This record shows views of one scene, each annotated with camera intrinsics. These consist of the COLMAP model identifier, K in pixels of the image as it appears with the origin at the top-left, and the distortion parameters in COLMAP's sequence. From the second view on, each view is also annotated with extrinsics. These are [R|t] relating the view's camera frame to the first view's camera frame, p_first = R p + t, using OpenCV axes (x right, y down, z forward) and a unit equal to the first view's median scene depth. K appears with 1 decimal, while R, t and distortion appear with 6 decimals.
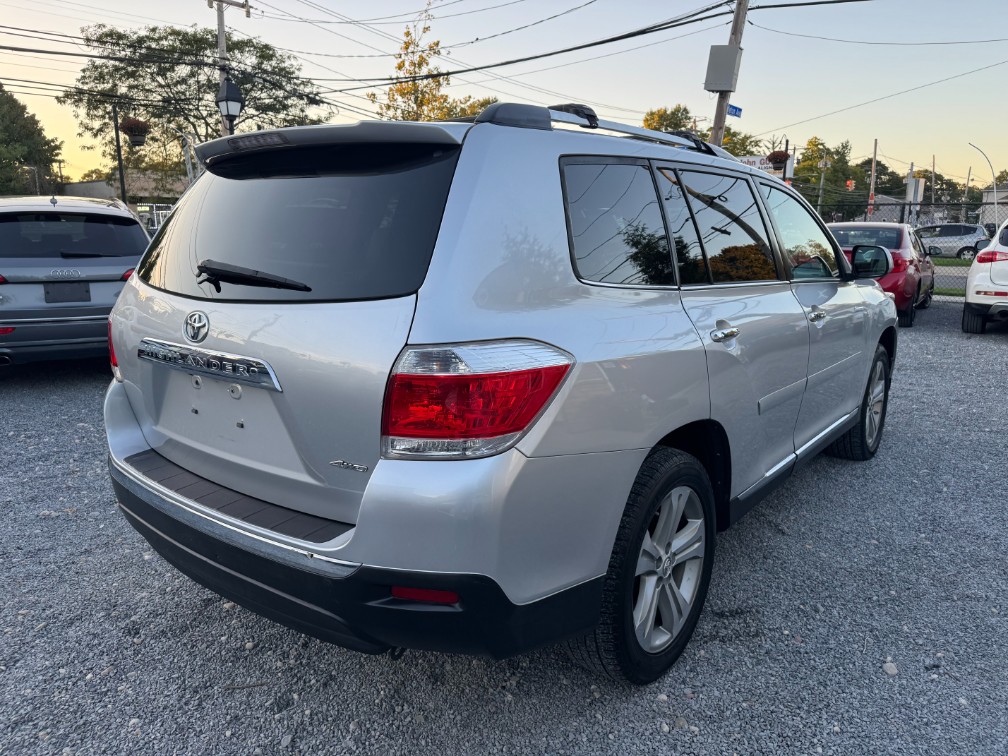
lens RADIAL K [[718.4, 0, 503.4], [0, 718.4, 375.8], [0, 0, 1]] dist [0.020865, -0.025007]
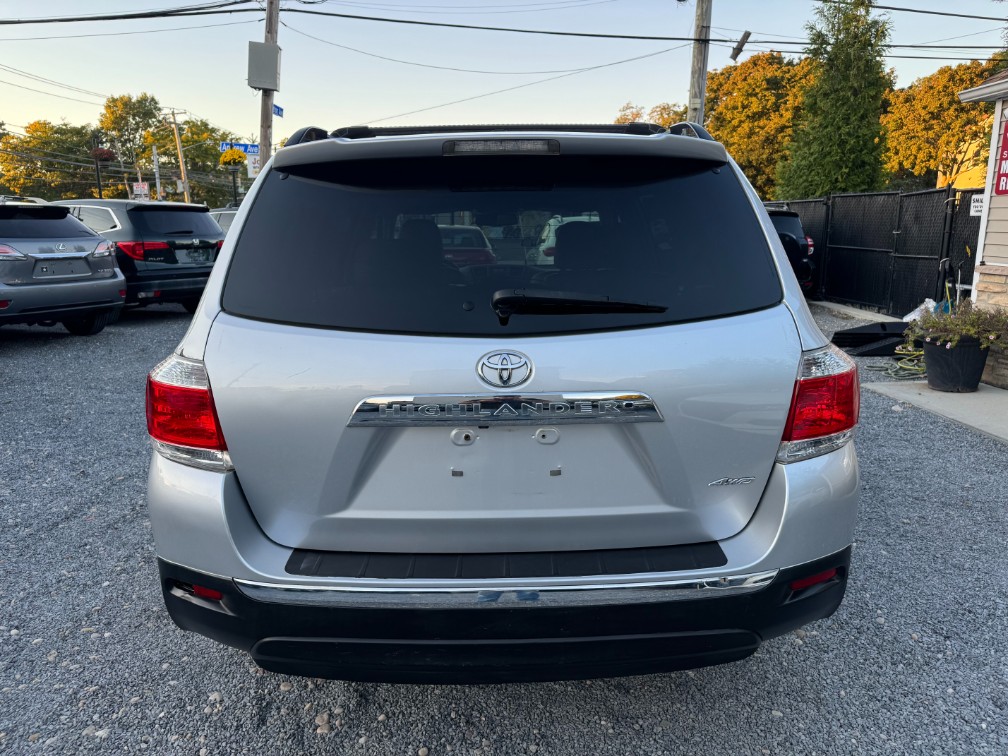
lens RADIAL K [[718.4, 0, 503.4], [0, 718.4, 377.3], [0, 0, 1]] dist [0.020865, -0.025007]
pose [[0.776013, -0.137898, 0.615457, -0.105705], [0.135053, 0.989503, 0.051421, -0.011249], [-0.616088, 0.043216, 0.786491, 0.039465]]
